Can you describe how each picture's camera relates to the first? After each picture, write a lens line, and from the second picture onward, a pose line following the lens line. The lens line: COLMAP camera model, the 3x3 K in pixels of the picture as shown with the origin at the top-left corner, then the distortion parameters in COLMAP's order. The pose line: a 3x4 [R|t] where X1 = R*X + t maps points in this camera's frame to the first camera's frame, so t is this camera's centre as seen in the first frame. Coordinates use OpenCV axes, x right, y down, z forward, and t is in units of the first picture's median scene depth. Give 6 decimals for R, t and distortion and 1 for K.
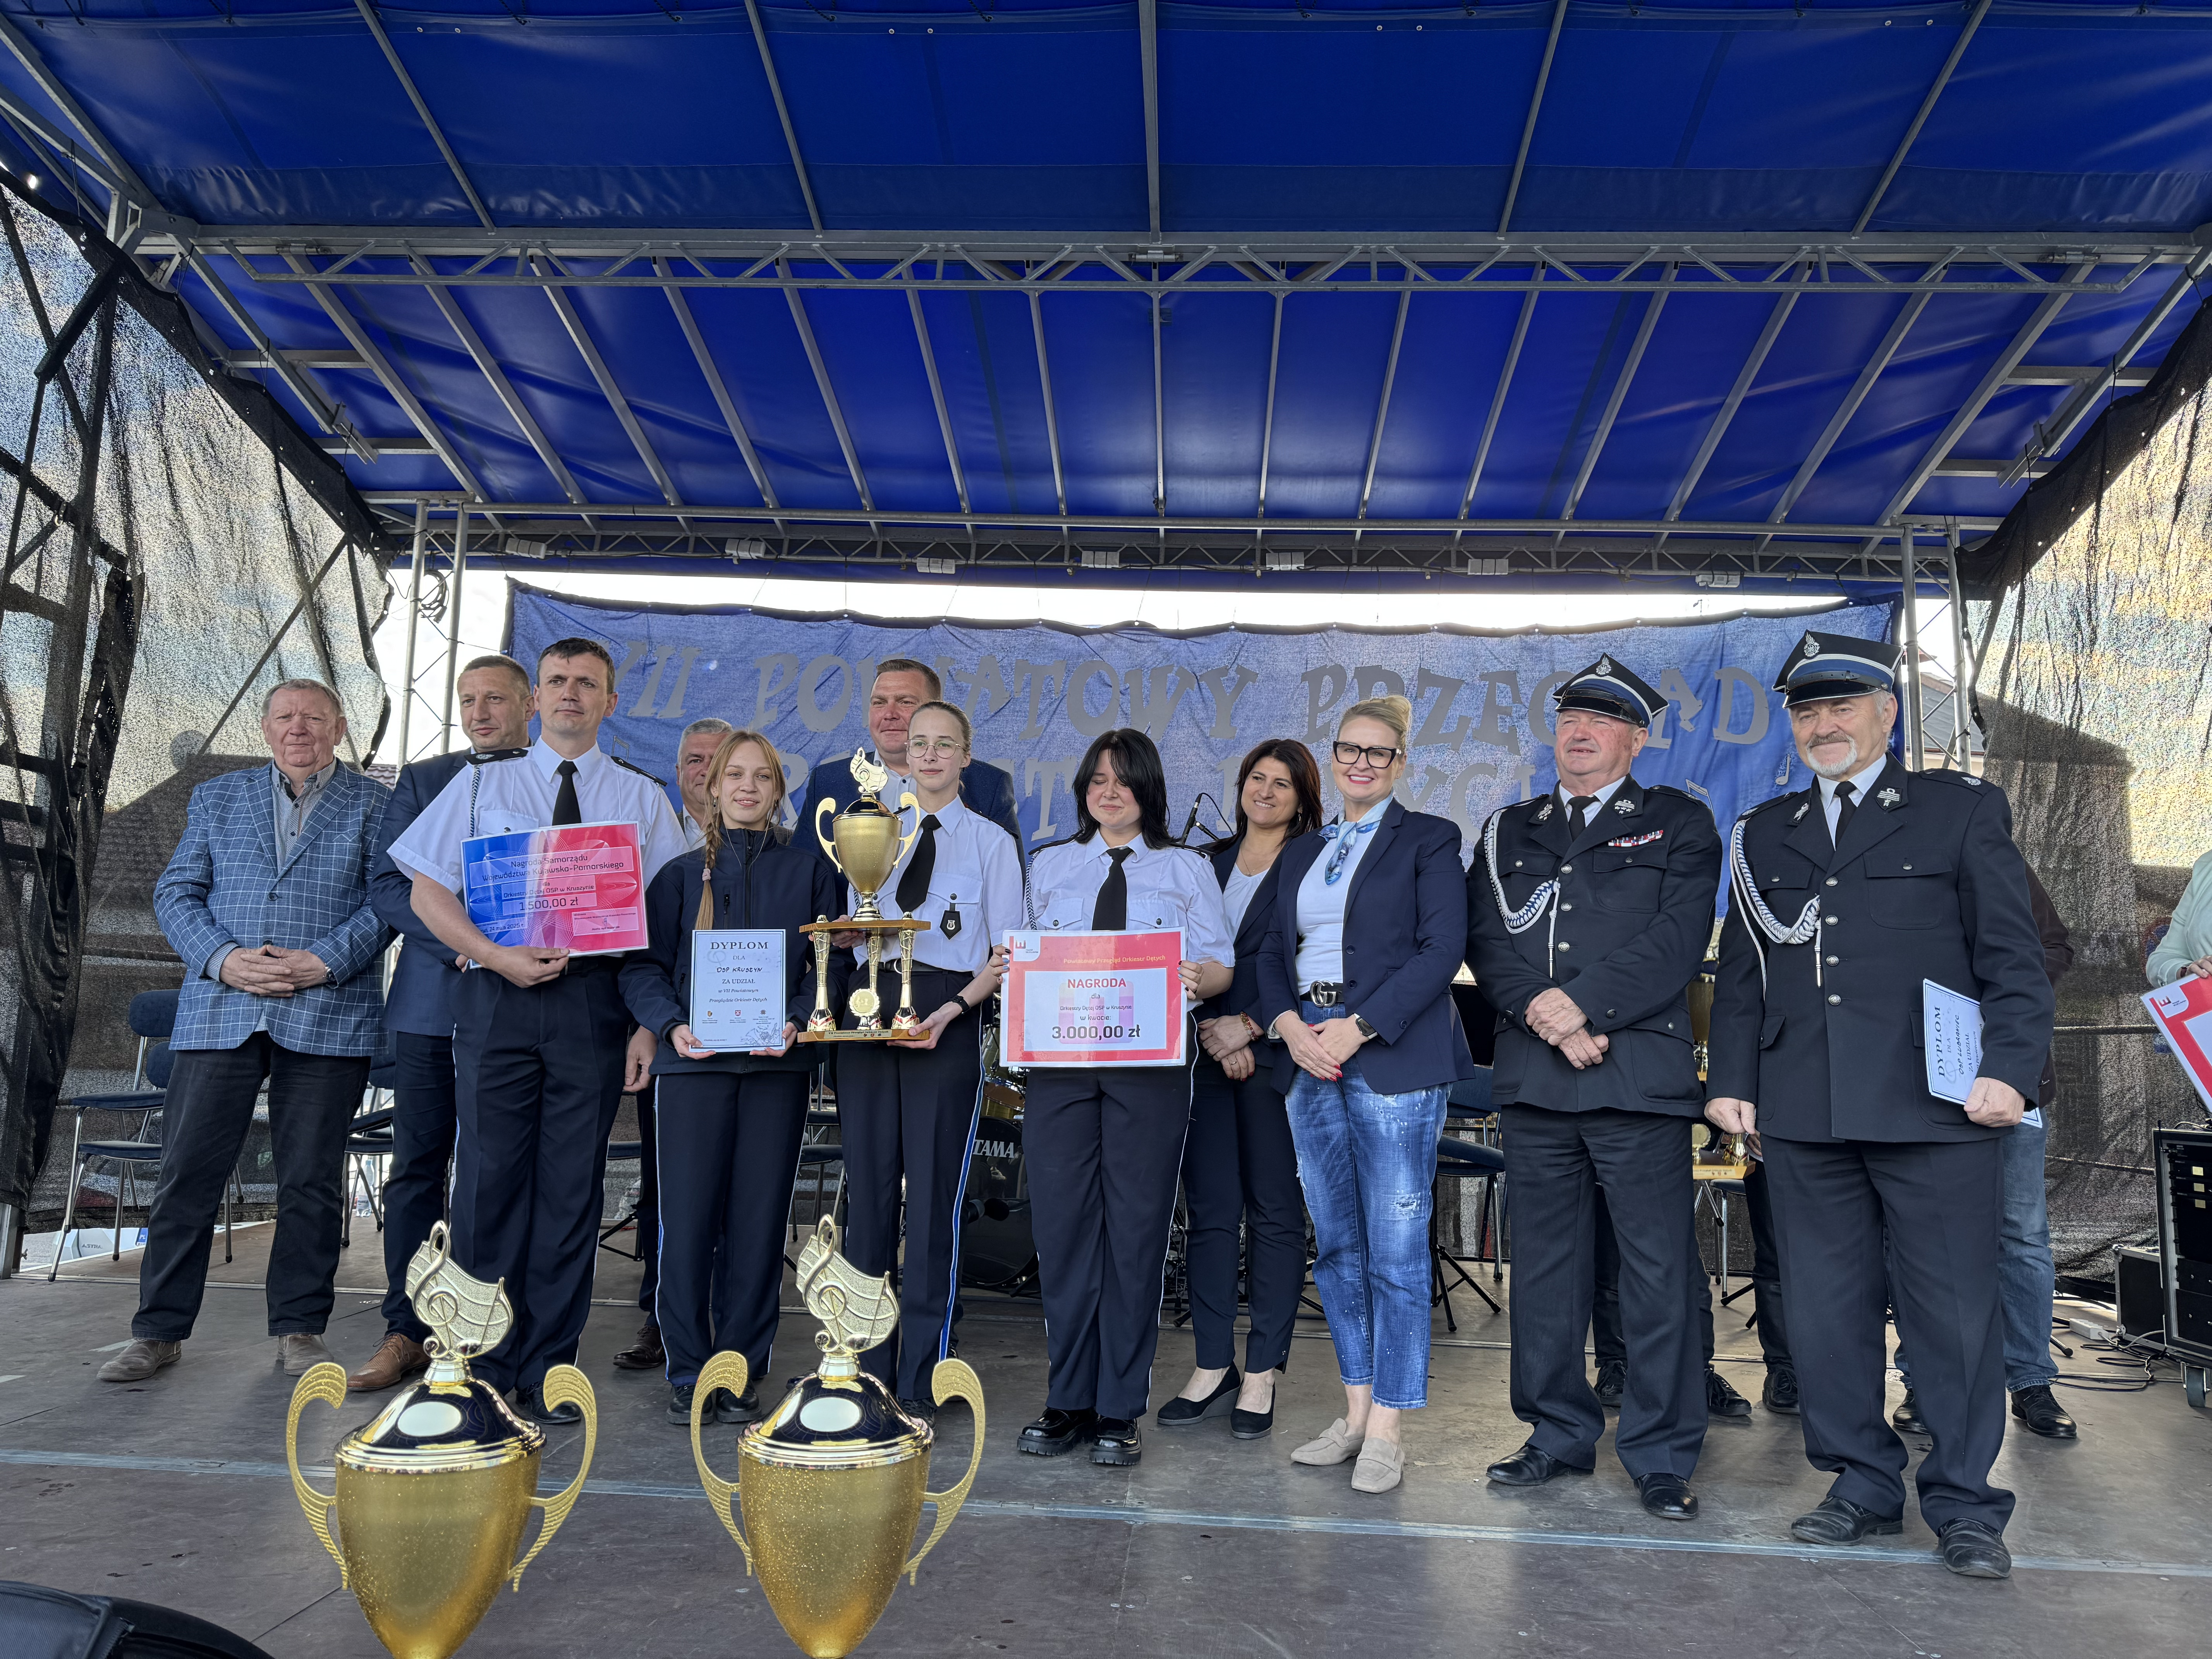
lens RADIAL K [[1554.4, 0, 1091.7], [0, 1554.4, 846.8], [0, 0, 1]] dist [0.033561, -0.037919]
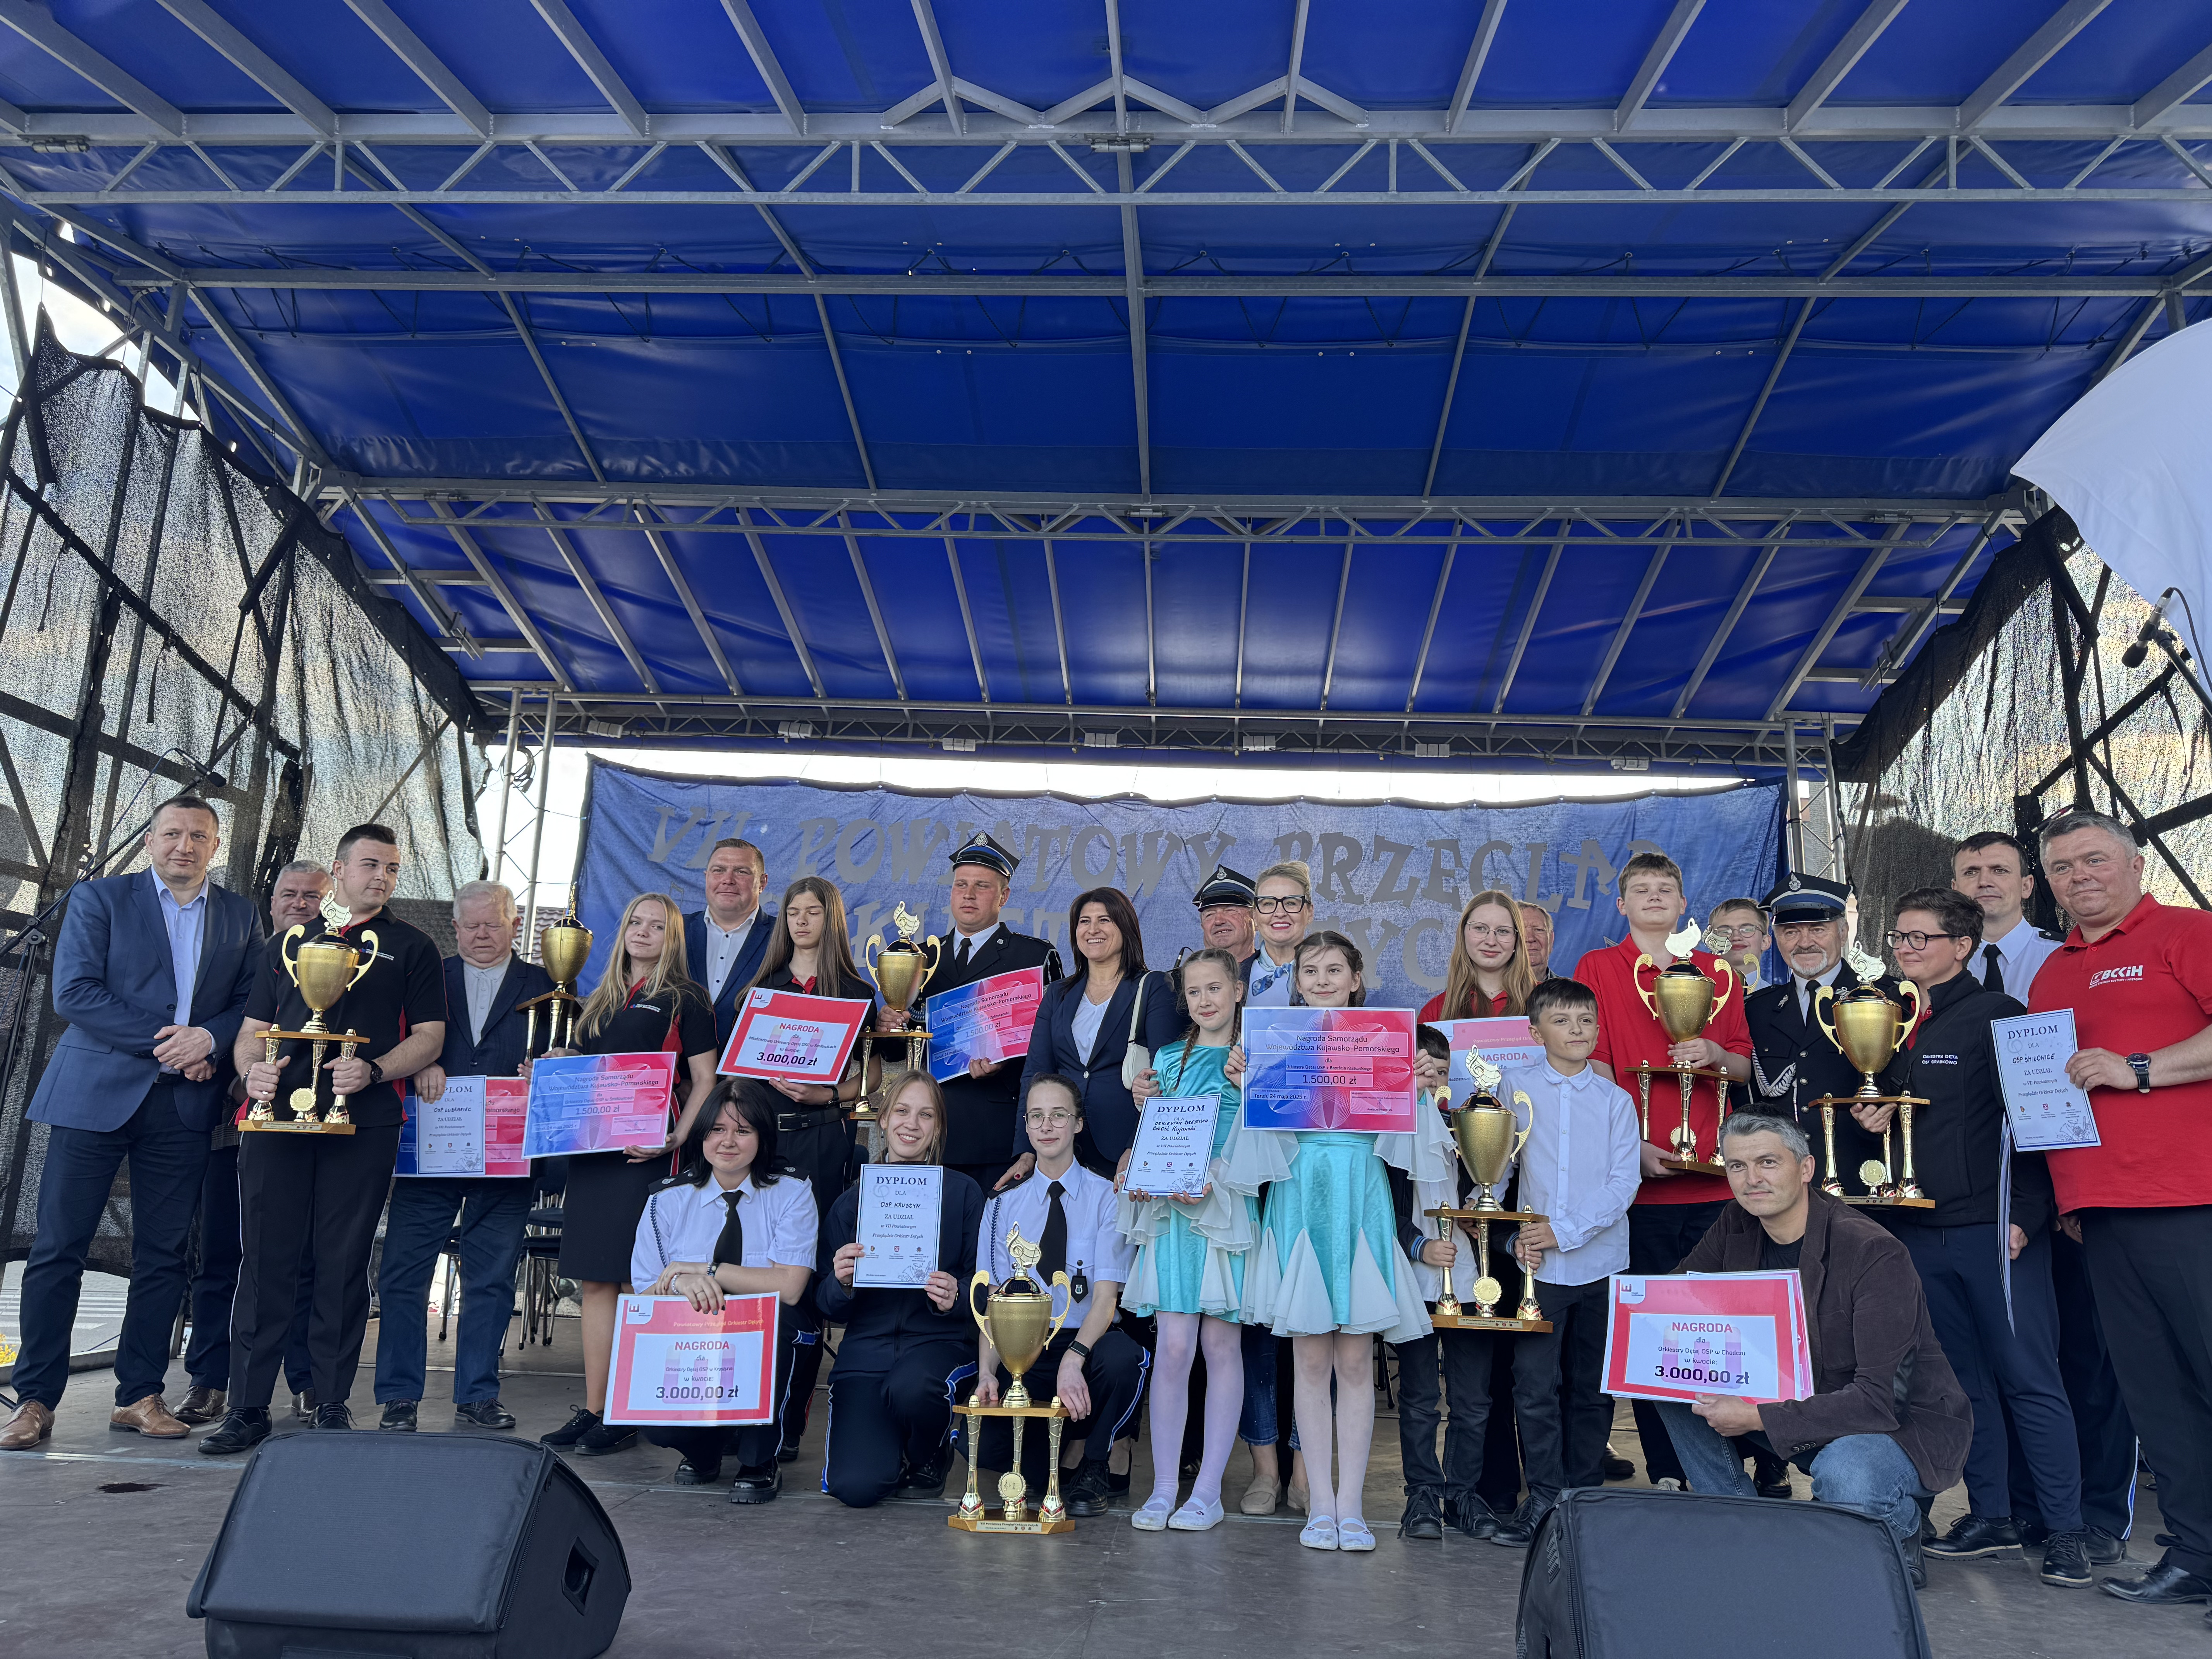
lens RADIAL K [[1554.4, 0, 1096.1], [0, 1554.4, 845.2], [0, 0, 1]] dist [0.033561, -0.037919]
pose [[0.999982, 0.005446, 0.002556, -0.000353], [-0.005212, 0.996463, -0.083873, -0.011833], [-0.003004, 0.083858, 0.996473, -0.175404]]
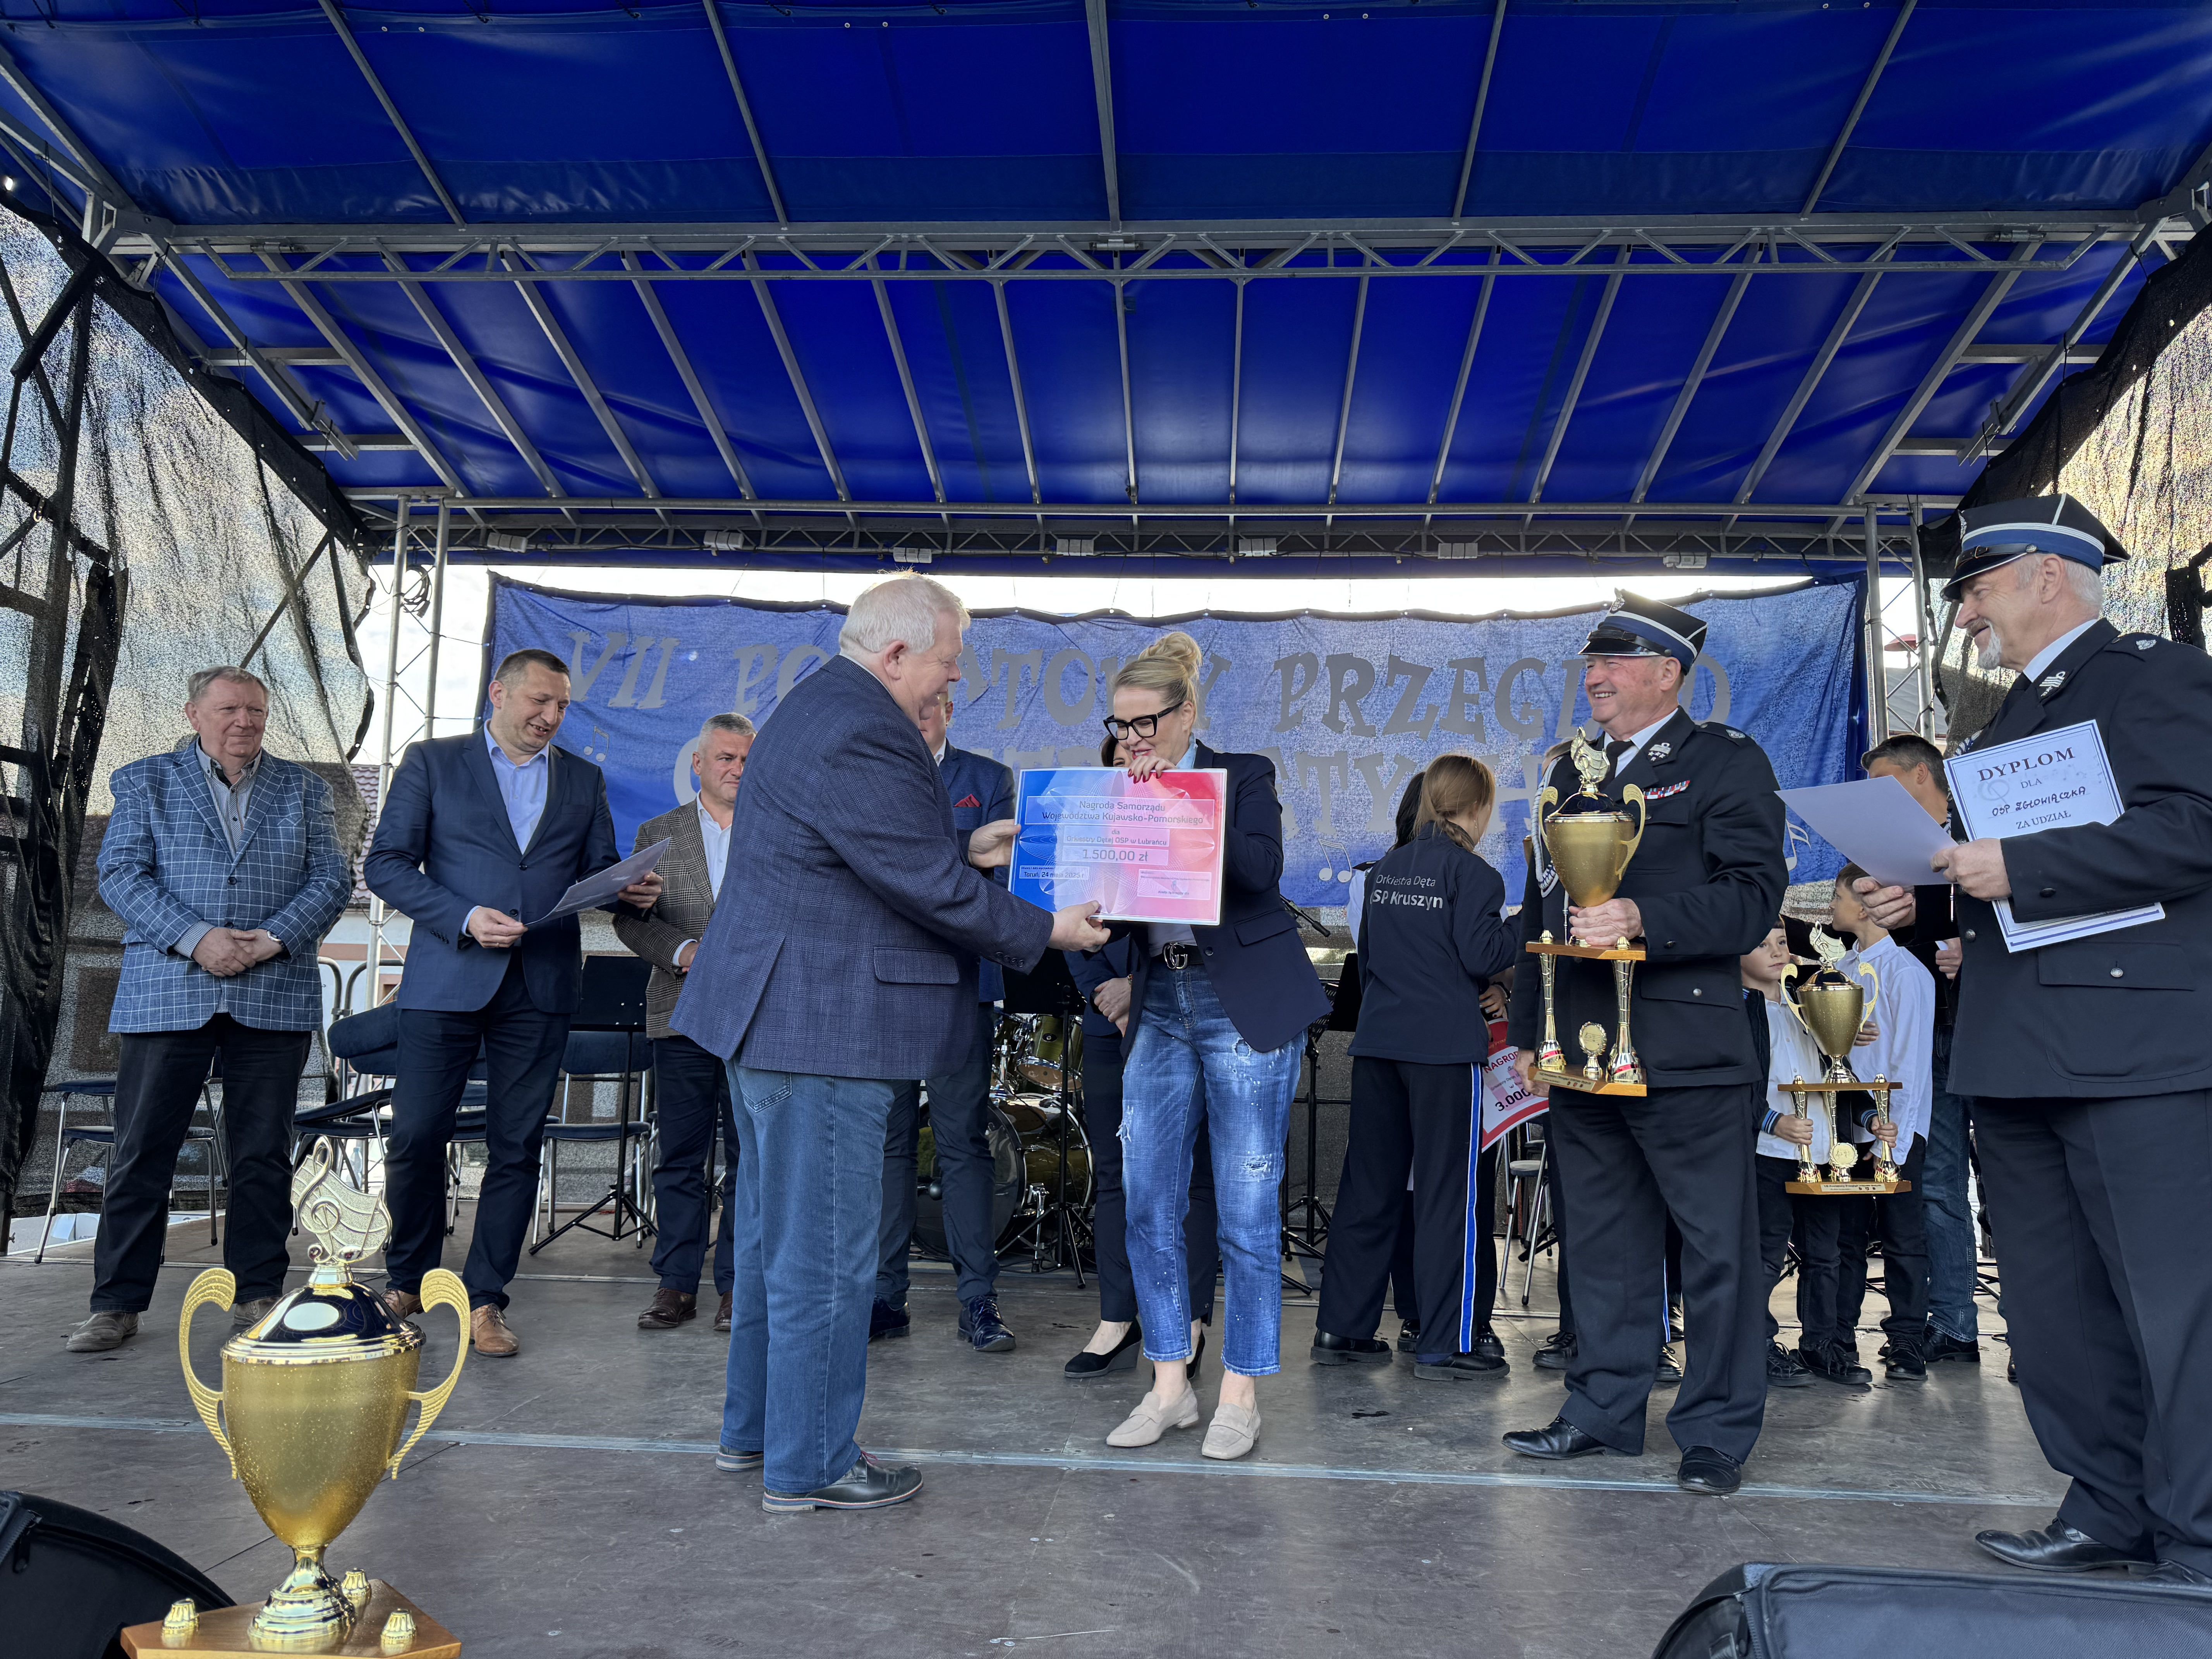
lens RADIAL K [[1554.4, 0, 1097.1], [0, 1554.4, 846.0], [0, 0, 1]] dist [0.033561, -0.037919]
pose [[0.999945, -0.010377, -0.001465, 0.022950], [0.010380, 0.999944, 0.001941, 0.008906], [0.001445, -0.001957, 0.999997, -0.013440]]
